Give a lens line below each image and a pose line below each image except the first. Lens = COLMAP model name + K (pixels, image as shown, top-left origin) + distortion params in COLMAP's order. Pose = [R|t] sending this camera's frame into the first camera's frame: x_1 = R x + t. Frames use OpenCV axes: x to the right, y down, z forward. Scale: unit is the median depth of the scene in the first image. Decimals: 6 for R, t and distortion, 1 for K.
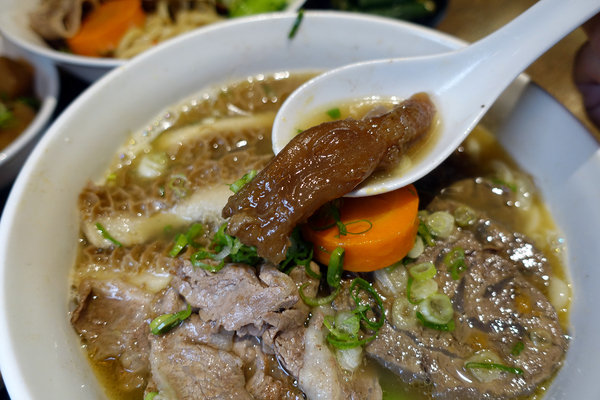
lens RADIAL K [[412.9, 0, 300.1], [0, 412.9, 201.3], [0, 0, 1]] dist [0.020699, -0.009851]
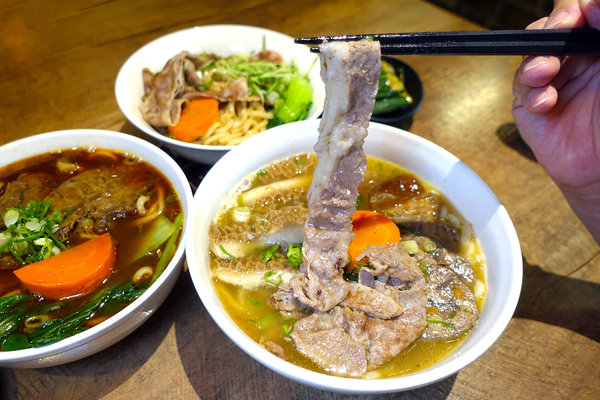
lens RADIAL K [[412.9, 0, 299.5], [0, 412.9, 199.4], [0, 0, 1]] dist [0.020699, -0.009851]
pose [[0.999590, 0.018083, 0.022178, -0.187329], [-0.015621, 0.994181, -0.106580, 0.040261], [-0.023977, 0.106190, 0.994057, -0.771945]]
